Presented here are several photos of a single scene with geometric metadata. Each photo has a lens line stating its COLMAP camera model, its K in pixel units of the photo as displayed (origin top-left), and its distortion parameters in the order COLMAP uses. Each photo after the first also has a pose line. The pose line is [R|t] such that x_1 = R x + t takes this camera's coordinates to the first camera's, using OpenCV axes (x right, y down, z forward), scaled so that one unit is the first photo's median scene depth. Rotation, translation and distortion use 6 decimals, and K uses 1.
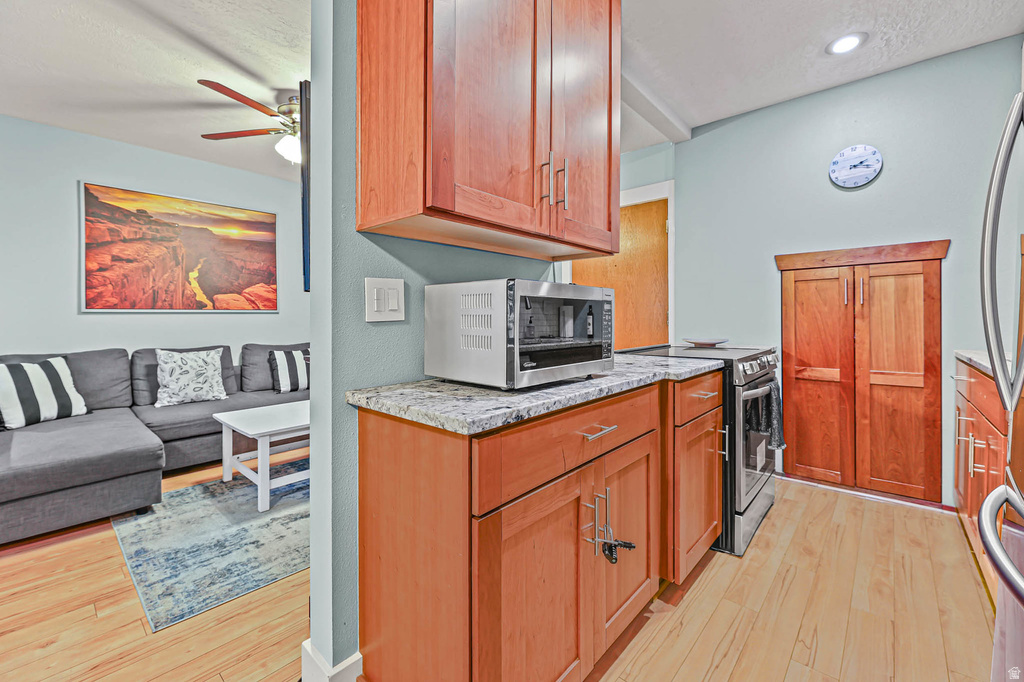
lens RADIAL K [[429.8, 0, 539.8], [0, 429.8, 316.3], [0, 0, 1]] dist [0.001213, -0.003007]
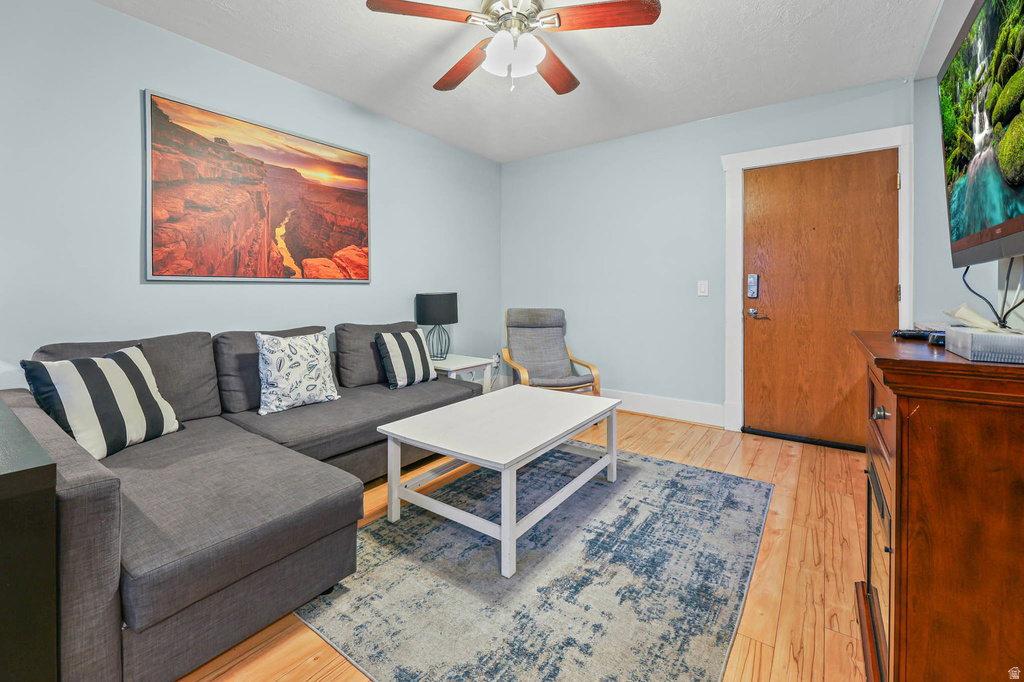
lens RADIAL K [[429.8, 0, 533.2], [0, 429.8, 289.6], [0, 0, 1]] dist [0.001213, -0.003007]
pose [[0.994676, 0.004003, 0.102976, -0.501033], [-0.003748, 0.999989, -0.002670, 0.005116], [-0.102986, 0.002270, 0.994680, 0.238618]]
